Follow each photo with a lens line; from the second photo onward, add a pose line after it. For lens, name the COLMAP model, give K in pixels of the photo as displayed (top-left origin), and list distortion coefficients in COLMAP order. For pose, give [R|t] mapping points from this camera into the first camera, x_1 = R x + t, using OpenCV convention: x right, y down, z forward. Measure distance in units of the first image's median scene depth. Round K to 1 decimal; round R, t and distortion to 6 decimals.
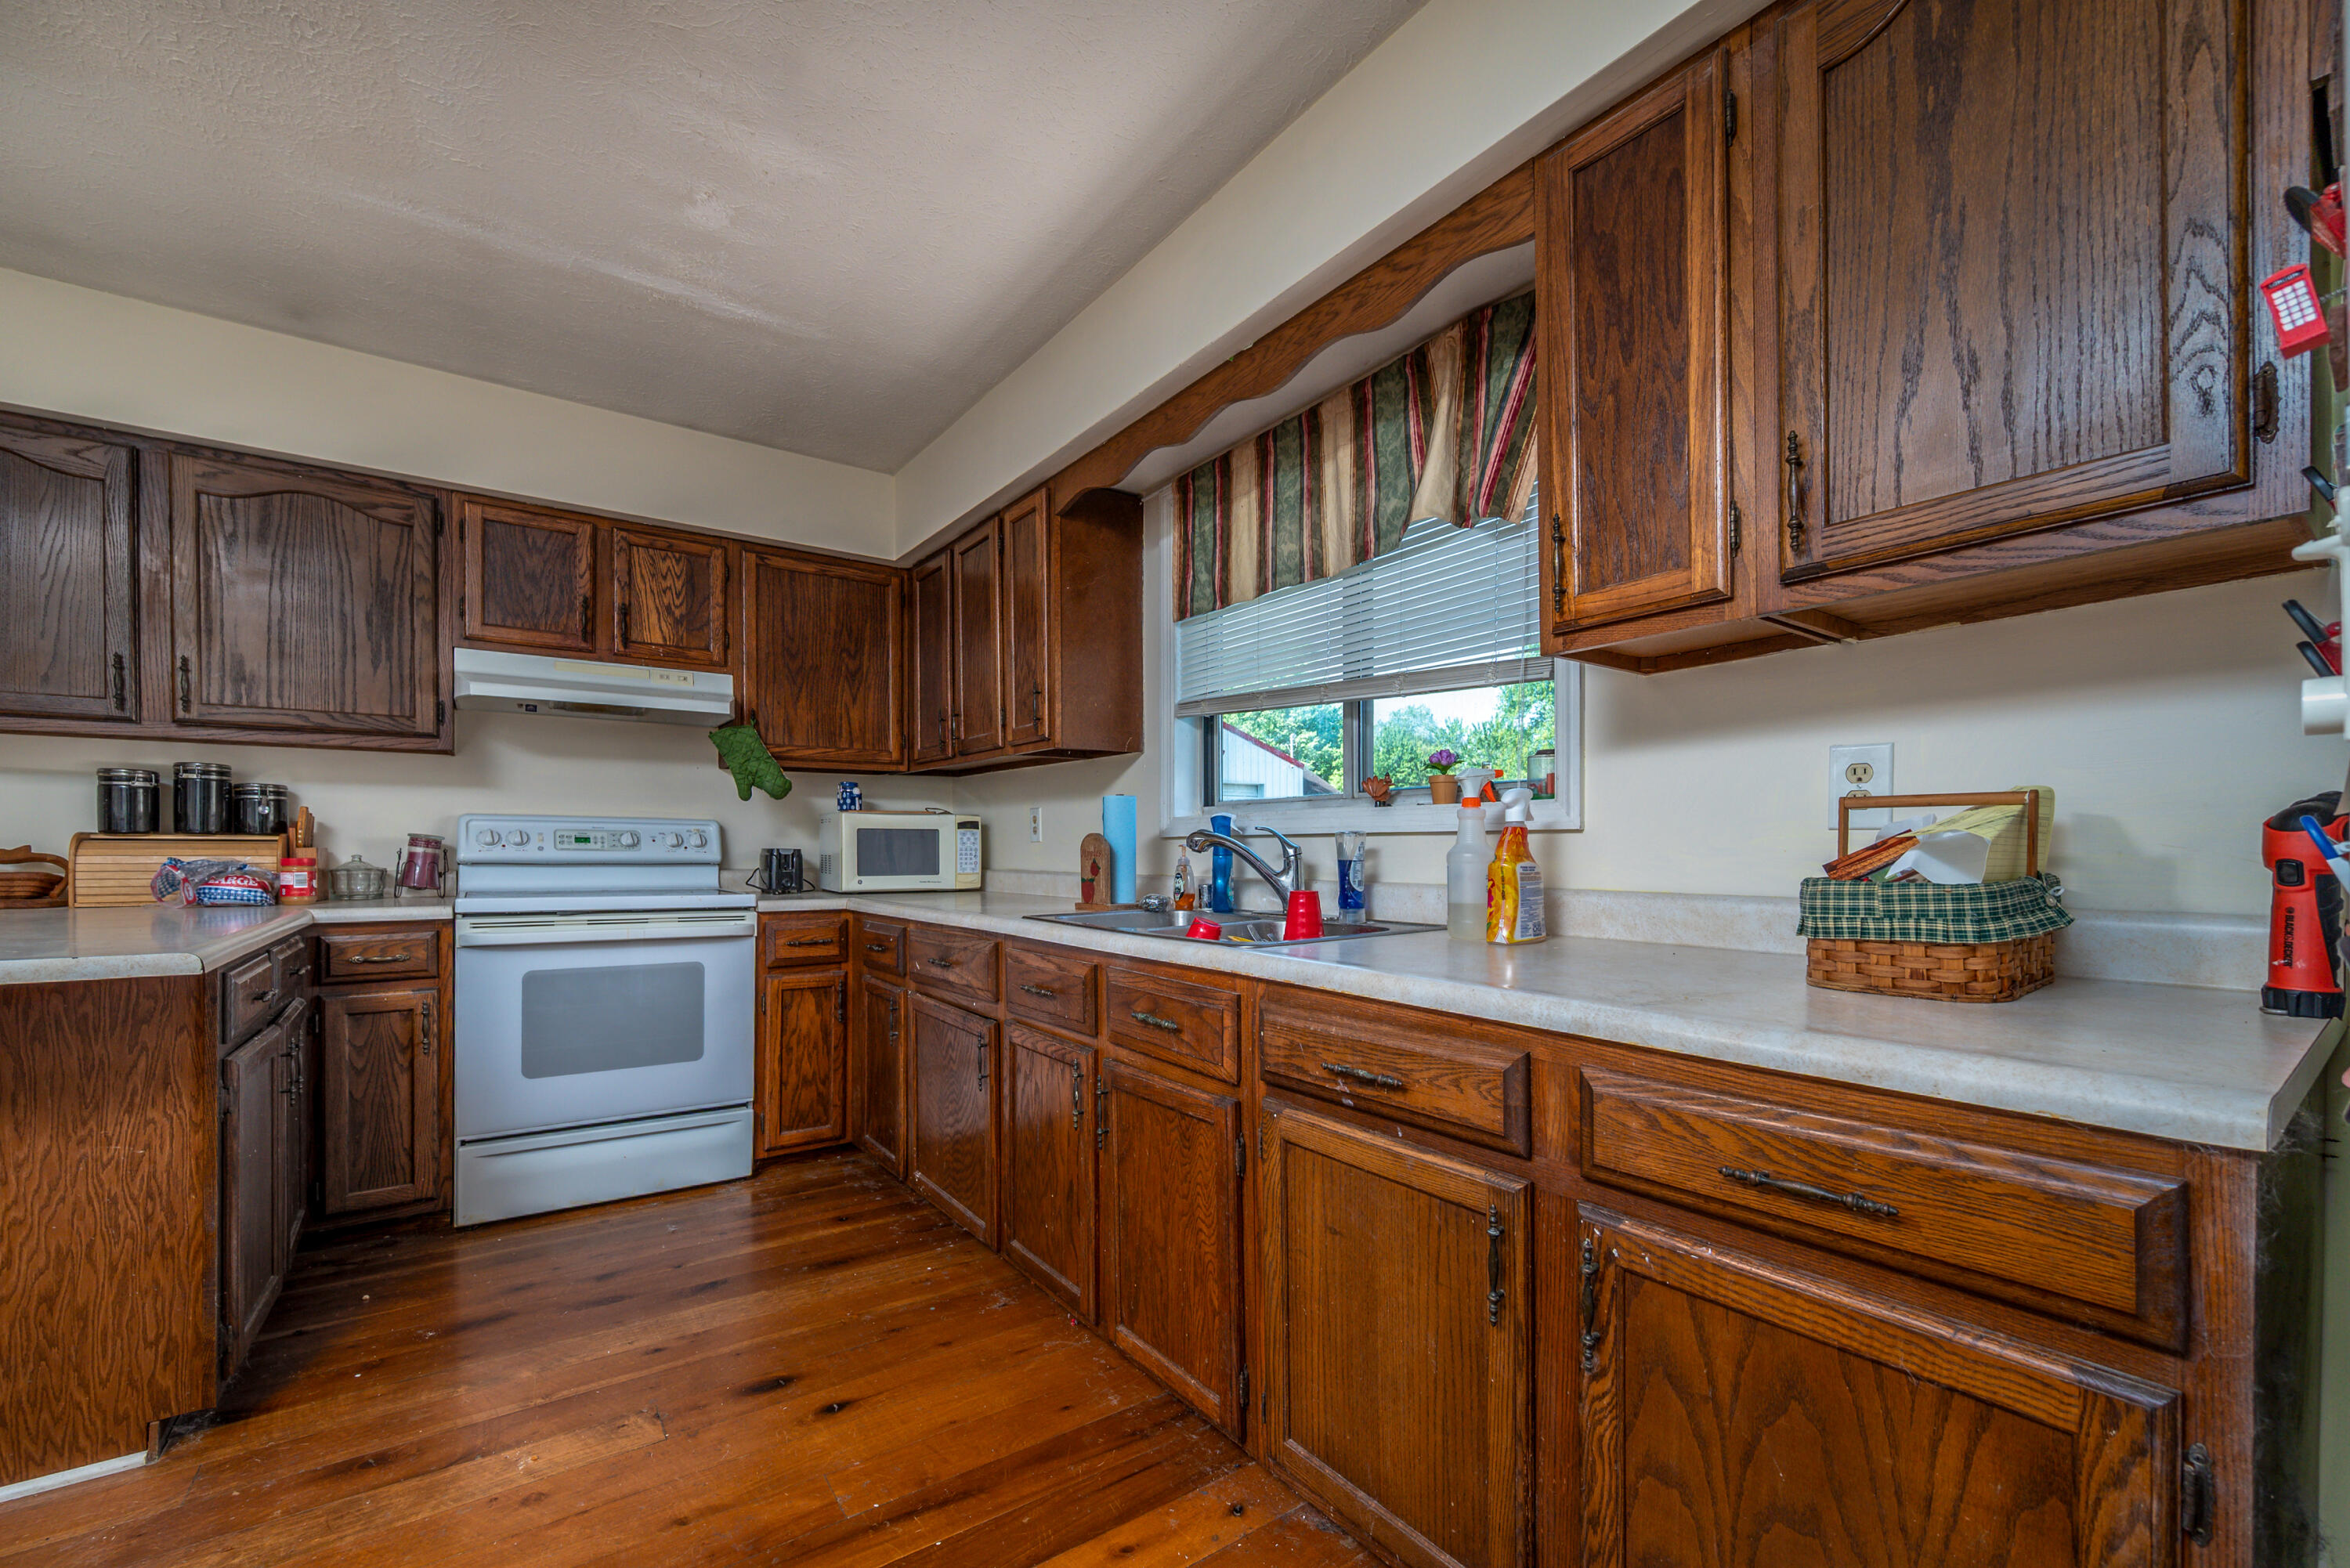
lens RADIAL K [[946.6, 0, 1141.3], [0, 946.6, 859.5], [0, 0, 1]] dist [-0.000592, -0.000128]
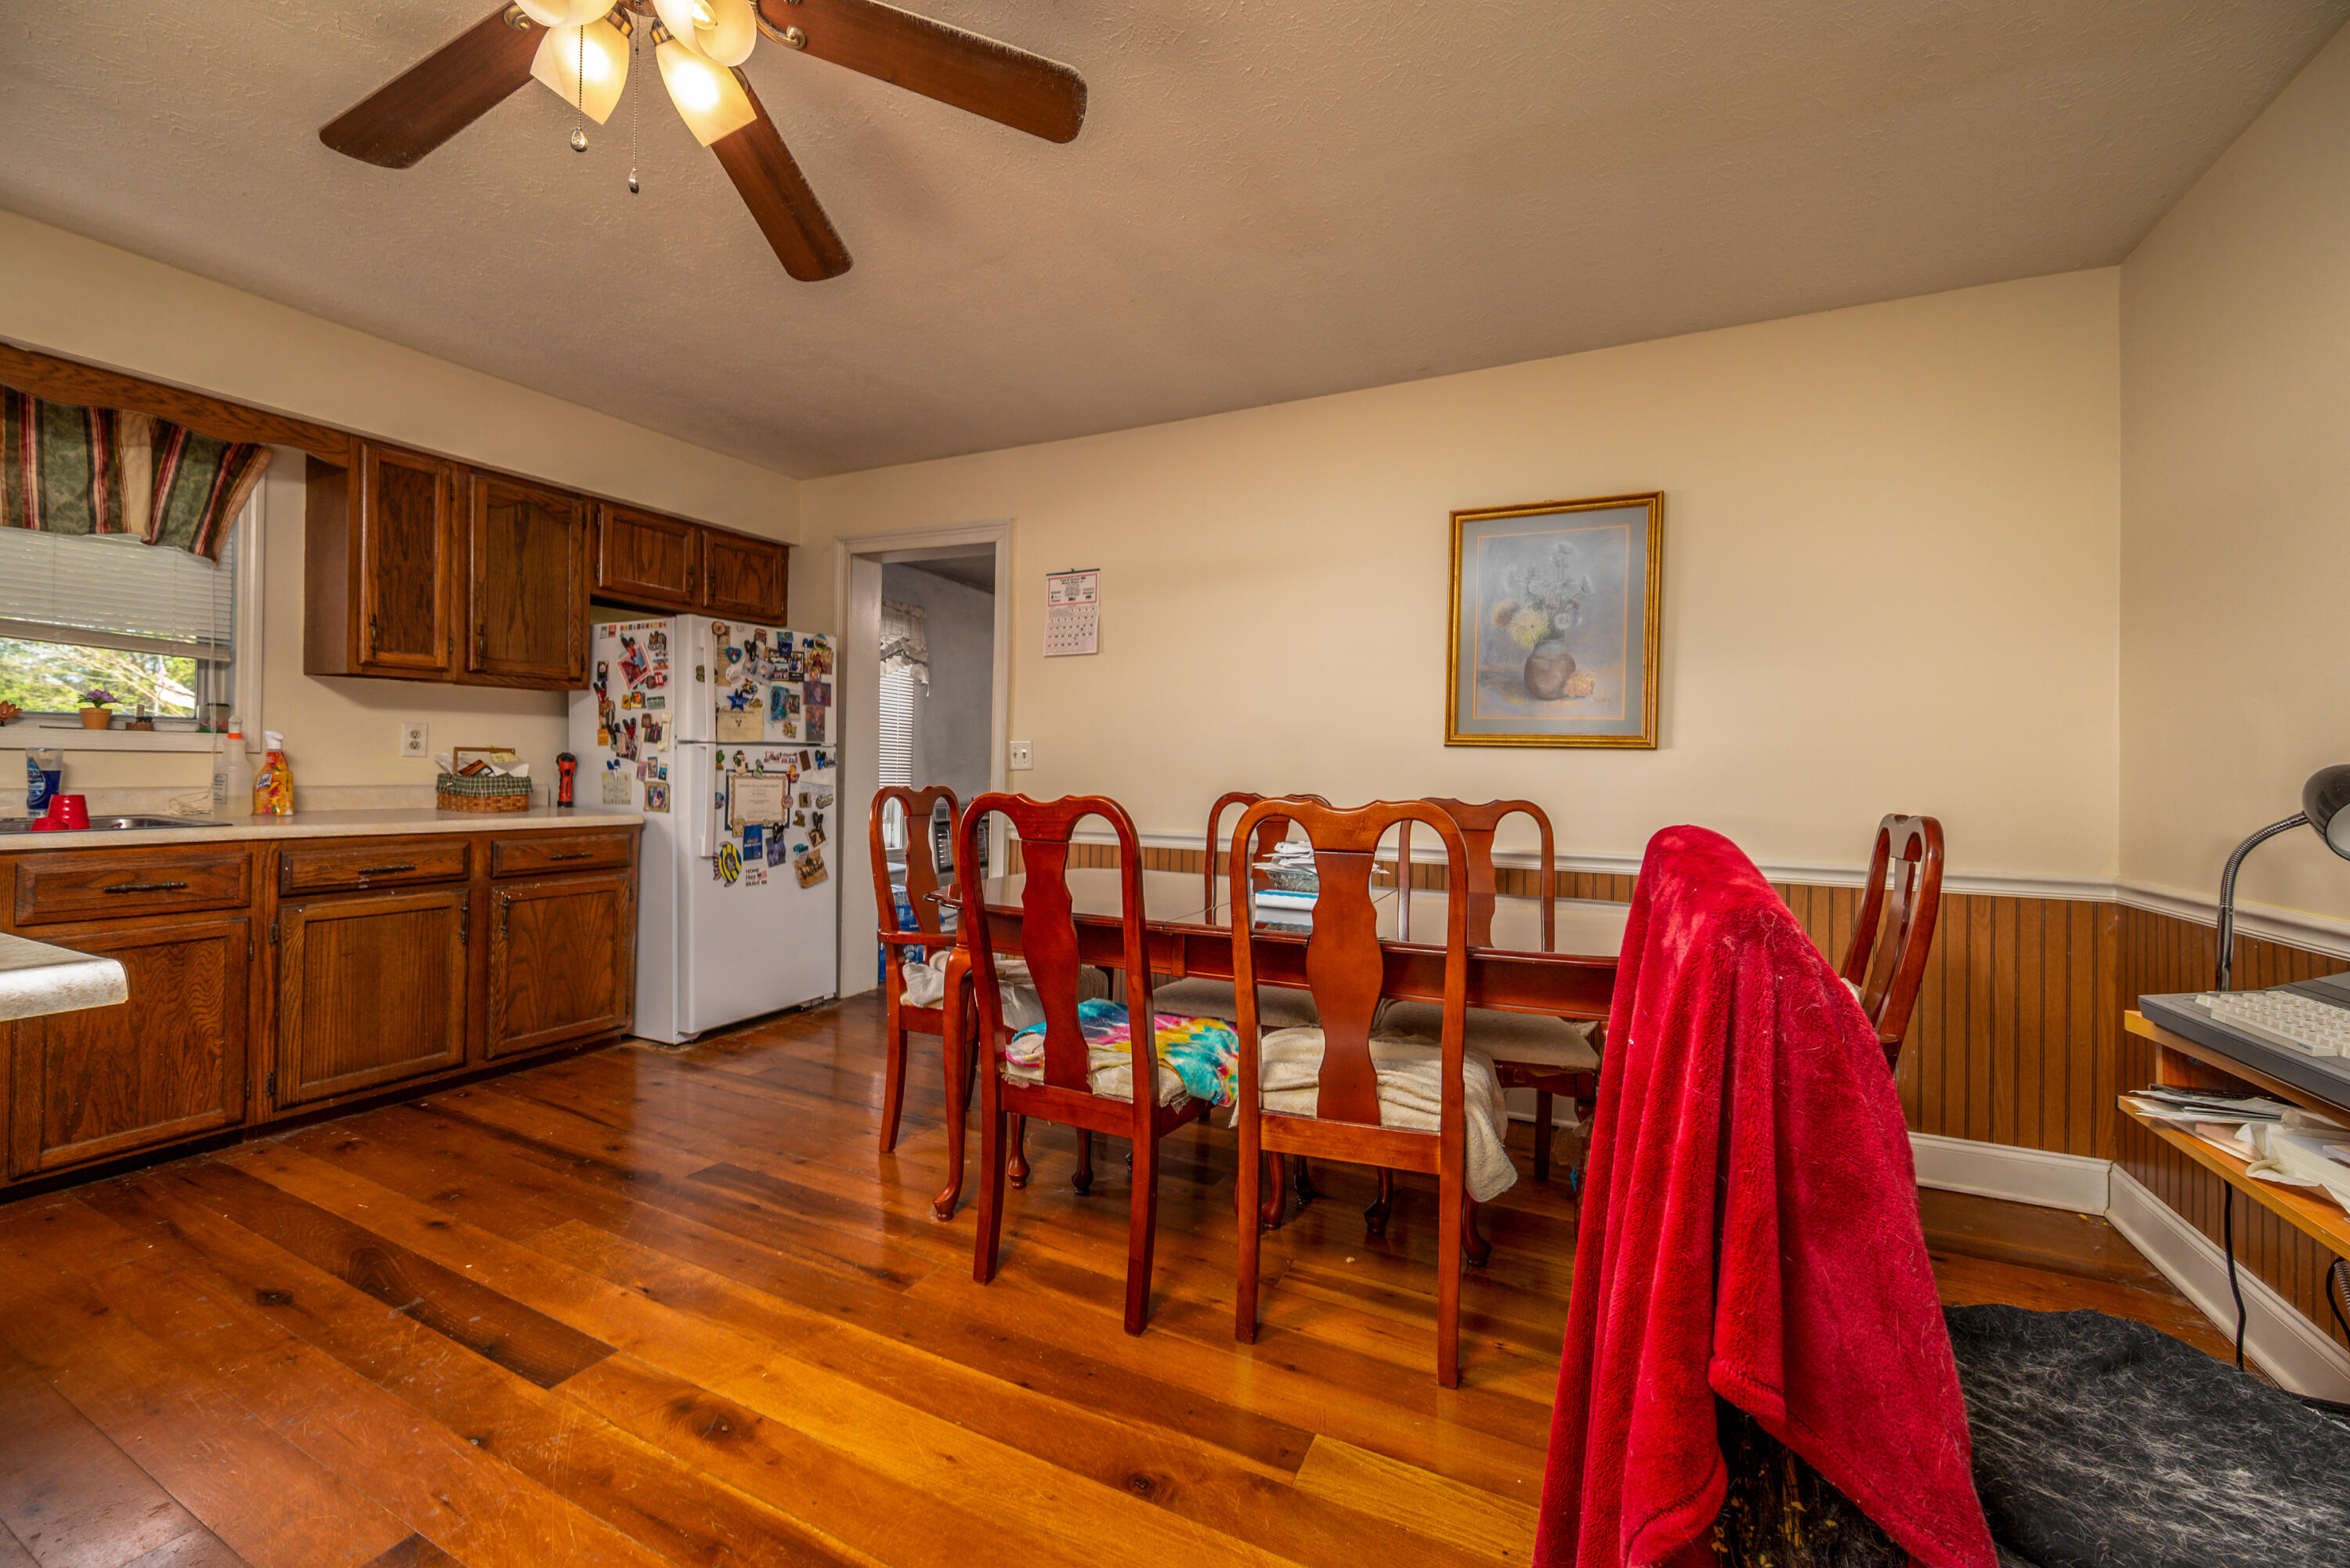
lens RADIAL K [[946.6, 0, 1183.5], [0, 946.6, 771.6], [0, 0, 1]] dist [-0.000592, -0.000128]
pose [[-0.452623, -0.011491, 0.891628, -1.326302], [-0.007018, 0.999932, 0.009324, -0.016780], [-0.891675, -0.002037, -0.452672, 0.176258]]
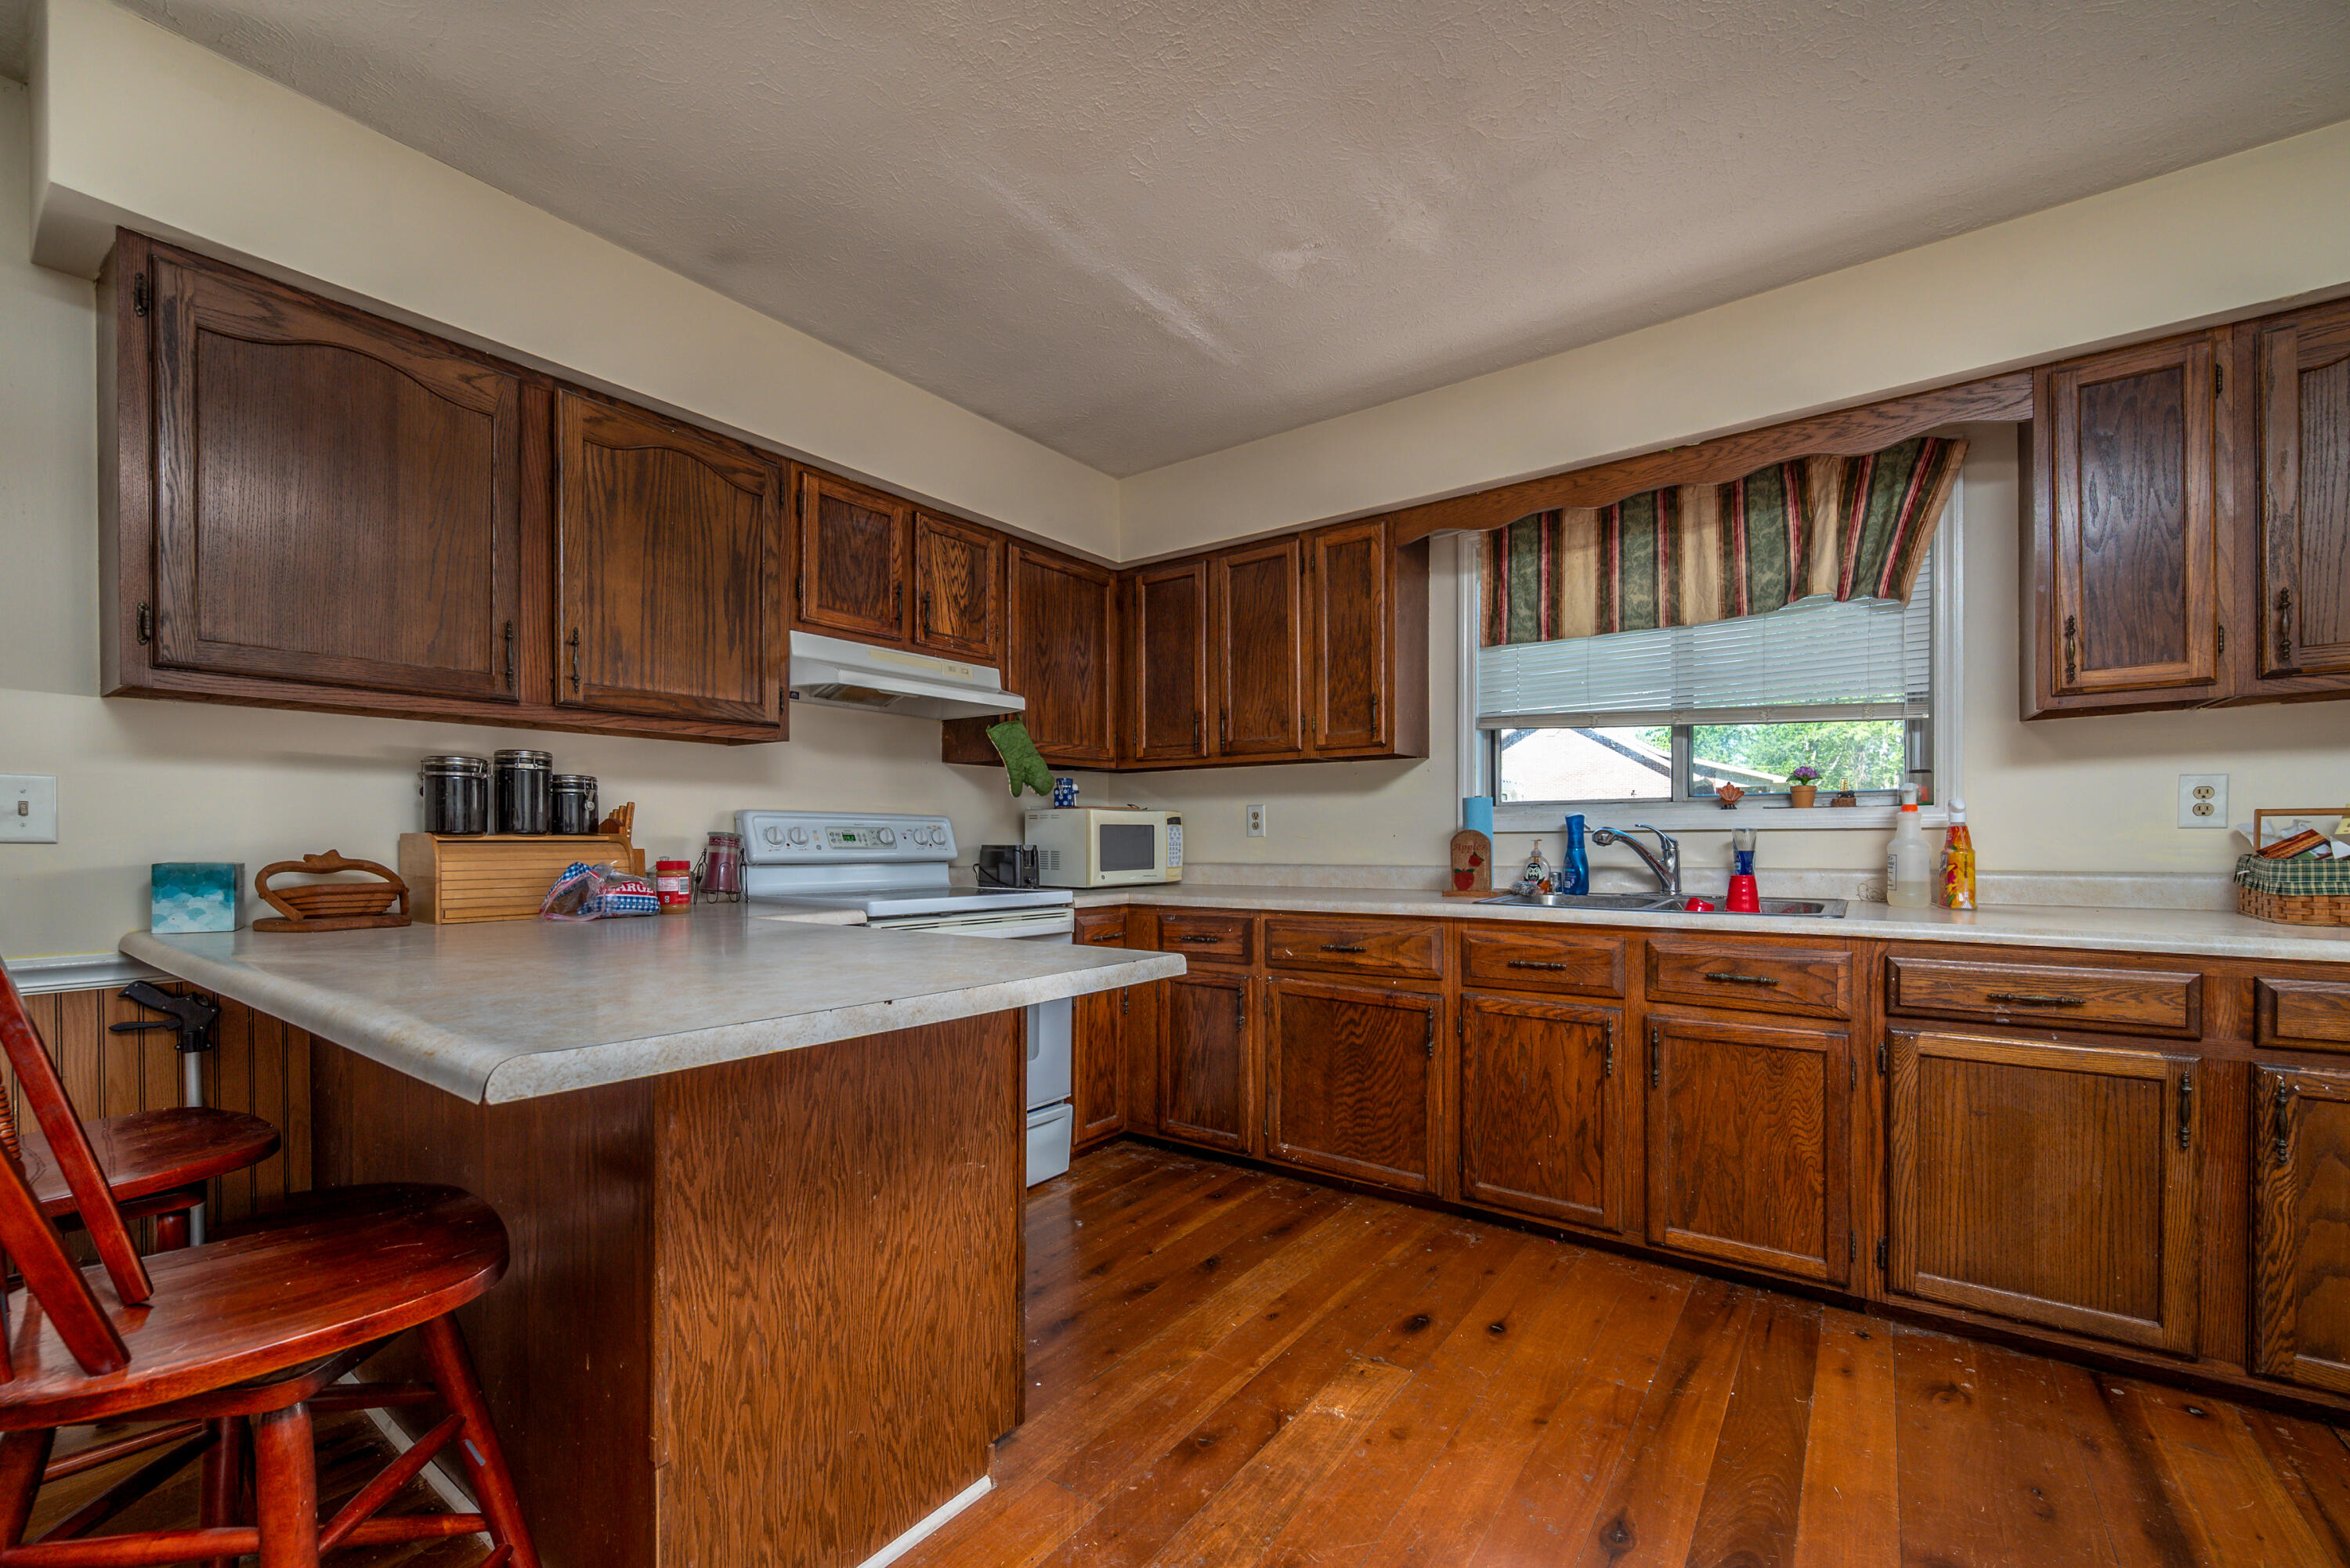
lens RADIAL K [[946.6, 0, 1166.4], [0, 946.6, 849.8], [0, 0, 1]] dist [-0.000592, -0.000128]
pose [[0.952068, -0.010567, 0.305704, -0.760898], [0.010591, 0.999943, 0.001581, -0.008978], [-0.305703, 0.001732, 0.952125, 0.013977]]
